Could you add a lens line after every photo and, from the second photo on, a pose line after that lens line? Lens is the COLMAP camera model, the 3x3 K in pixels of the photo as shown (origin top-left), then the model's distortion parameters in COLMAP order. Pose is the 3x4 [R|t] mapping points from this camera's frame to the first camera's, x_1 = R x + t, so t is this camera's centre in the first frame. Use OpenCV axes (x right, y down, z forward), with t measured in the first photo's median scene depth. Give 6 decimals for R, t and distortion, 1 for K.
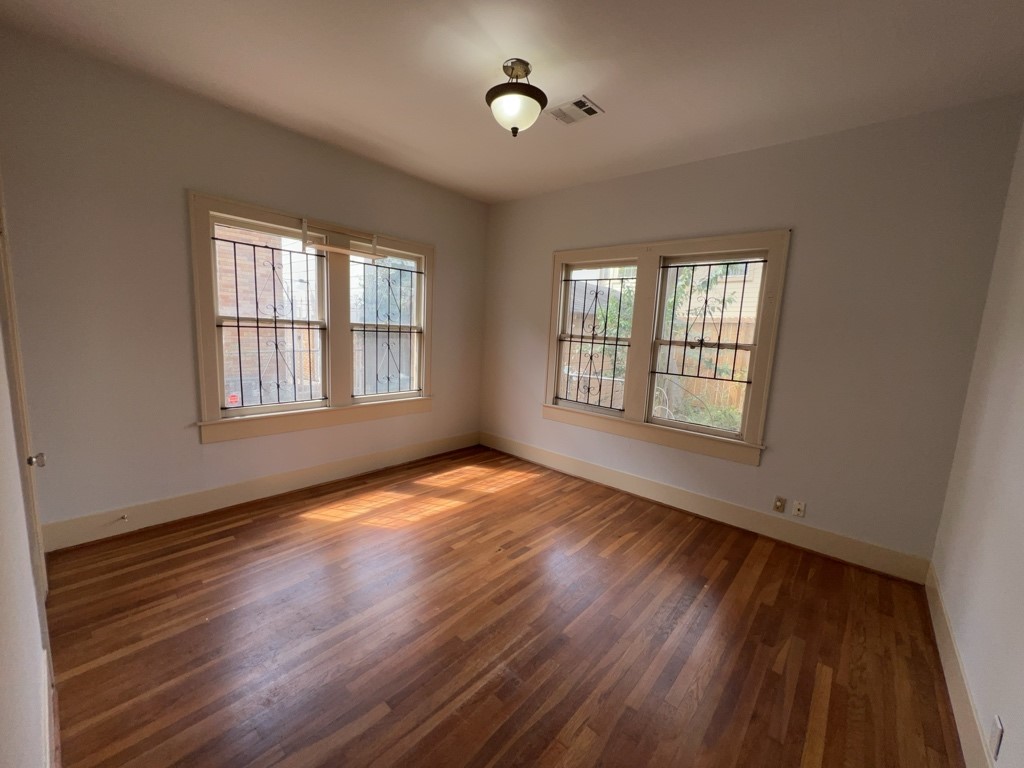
lens RADIAL K [[409.8, 0, 512.0], [0, 409.8, 384.0], [0, 0, 1]] dist [-0.000891, 0.000231]
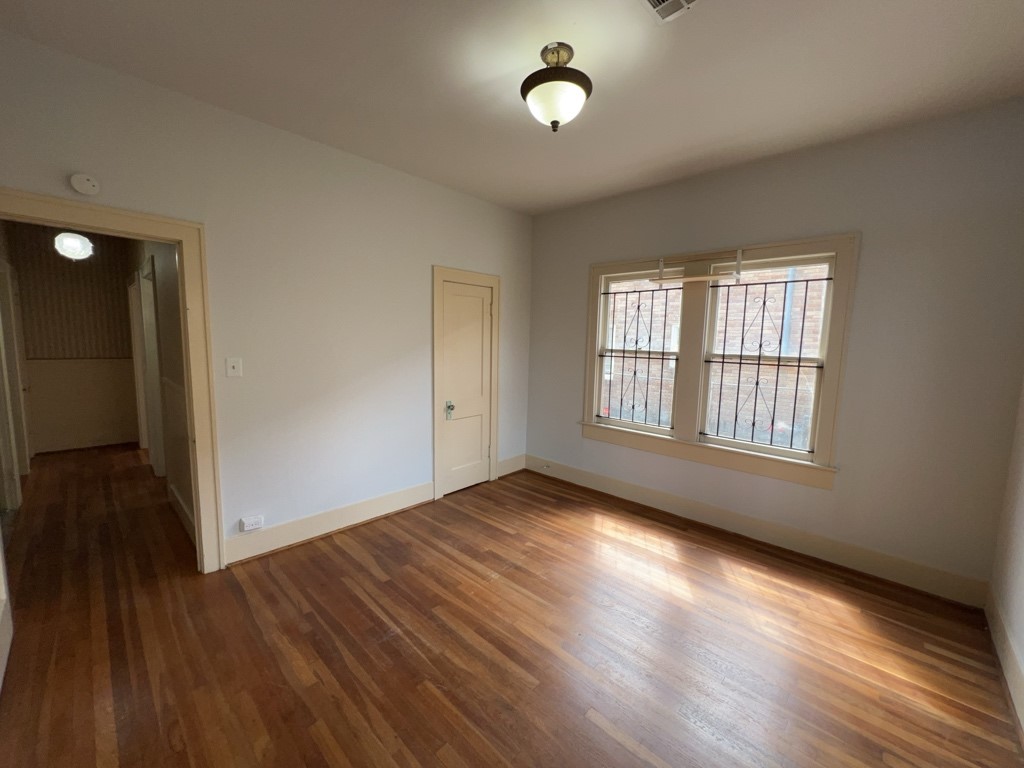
lens RADIAL K [[409.8, 0, 512.0], [0, 409.8, 384.0], [0, 0, 1]] dist [-0.000891, 0.000231]
pose [[-0.040264, 0.056890, -0.997568, 0.651976], [-0.159474, 0.985214, 0.062622, -0.083912], [0.986381, 0.161608, -0.030596, 0.736700]]
